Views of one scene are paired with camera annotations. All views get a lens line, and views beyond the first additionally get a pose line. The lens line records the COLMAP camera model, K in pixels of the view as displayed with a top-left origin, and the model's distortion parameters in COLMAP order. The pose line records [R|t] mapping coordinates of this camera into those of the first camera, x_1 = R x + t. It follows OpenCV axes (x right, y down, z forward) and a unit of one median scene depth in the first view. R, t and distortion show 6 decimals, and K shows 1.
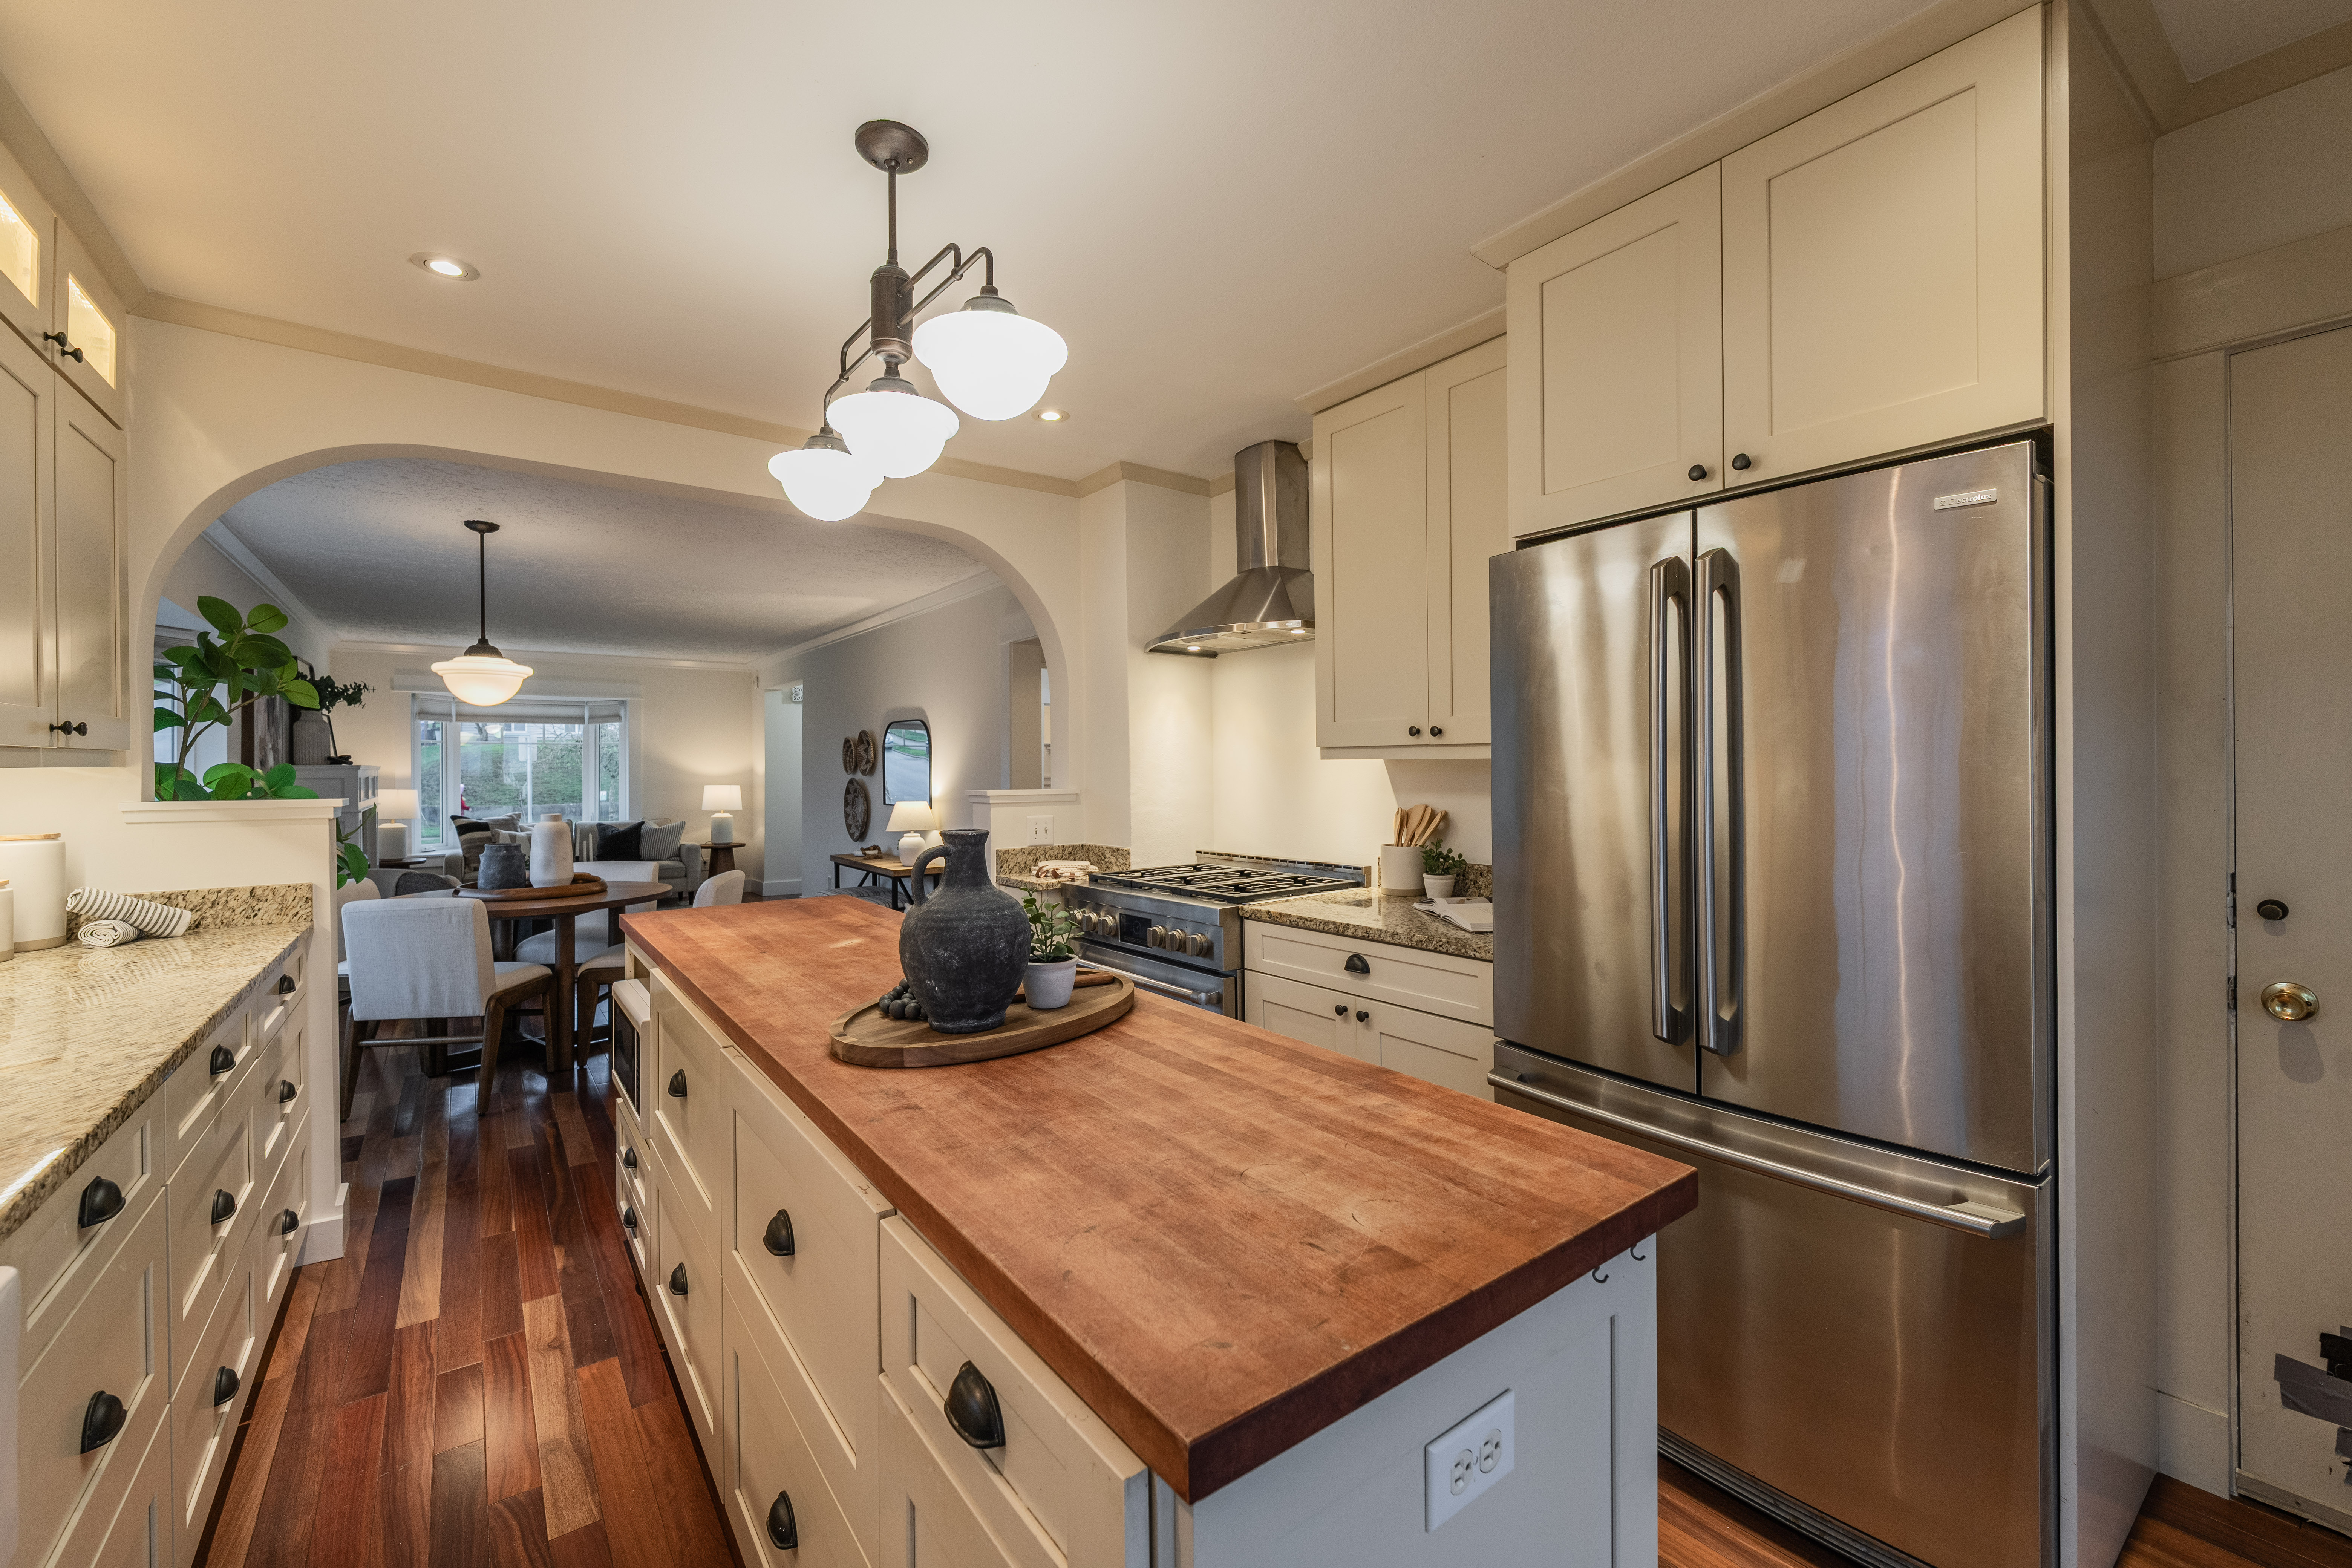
lens RADIAL K [[953.0, 0, 1175.8], [0, 953.0, 770.7], [0, 0, 1]] dist [-0.002197, -0.001095]
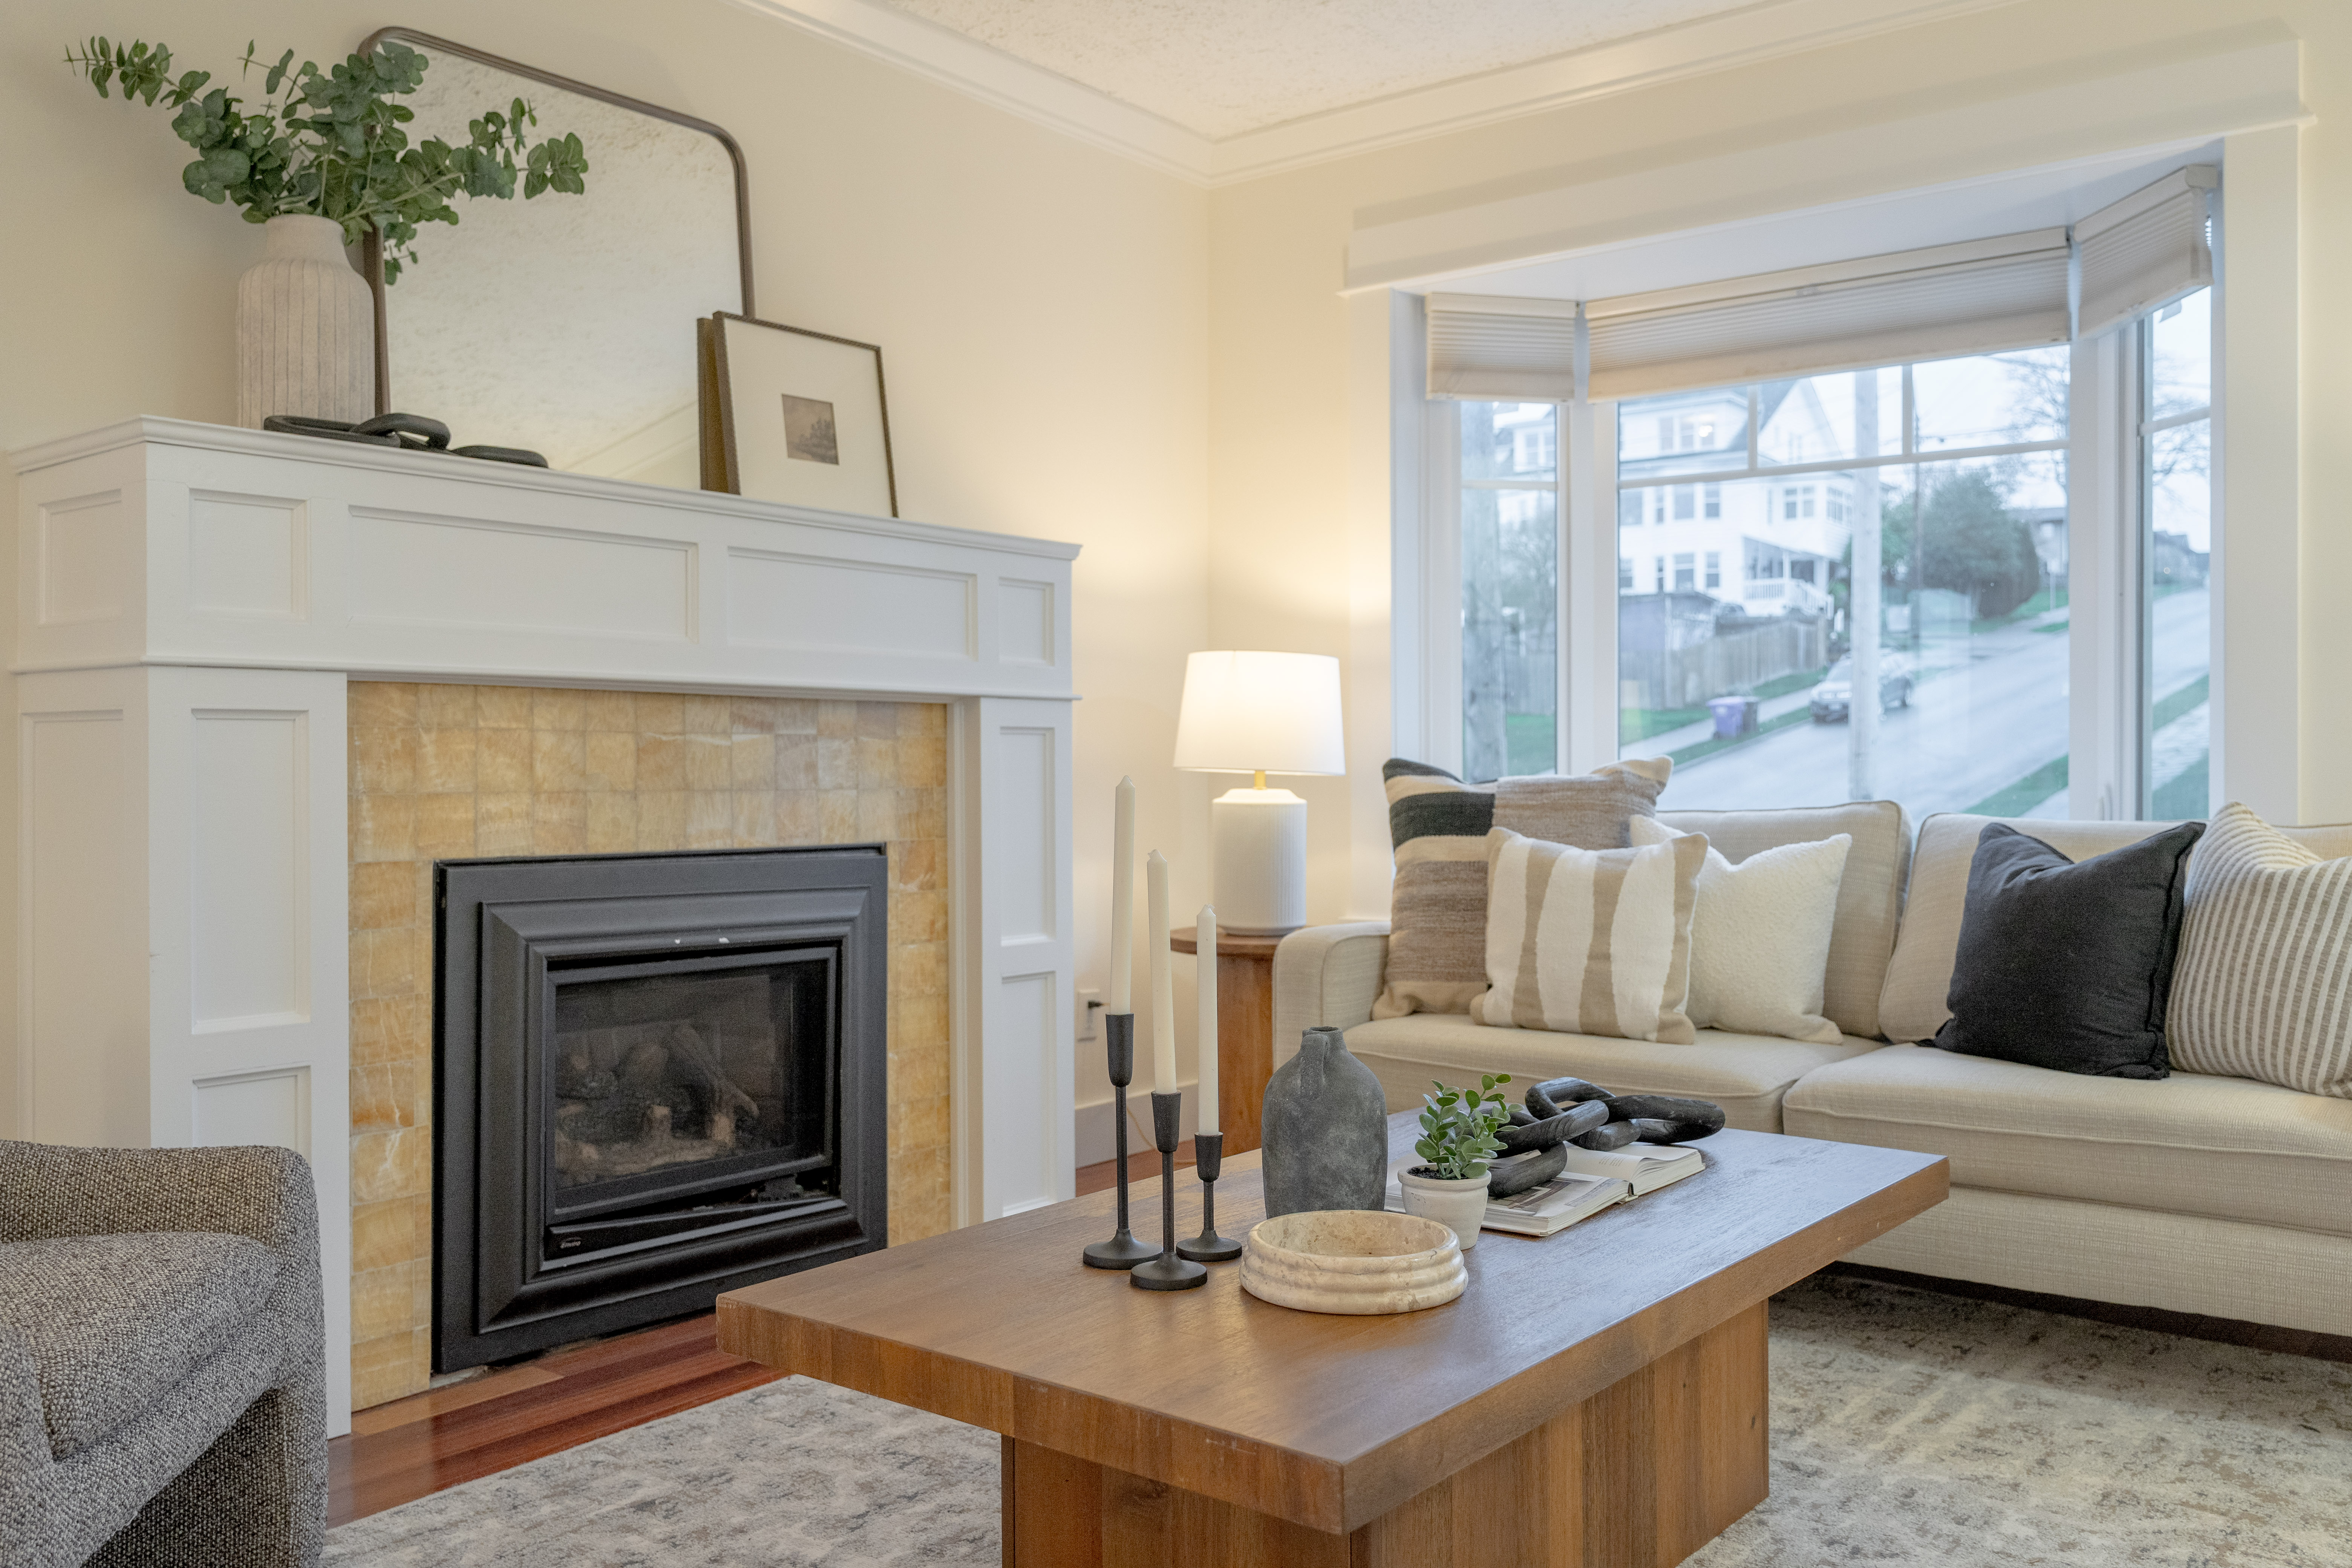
lens RADIAL K [[1914.1, 0, 1176.0], [0, 1914.1, 784.0], [0, 0, 1]] dist [-0.005248, -0.007083]
pose [[0.264990, 0.008424, -0.964214, -0.726753], [-0.000064, 0.999962, 0.008719, 0.110625], [0.964251, -0.002248, 0.264980, 1.844138]]
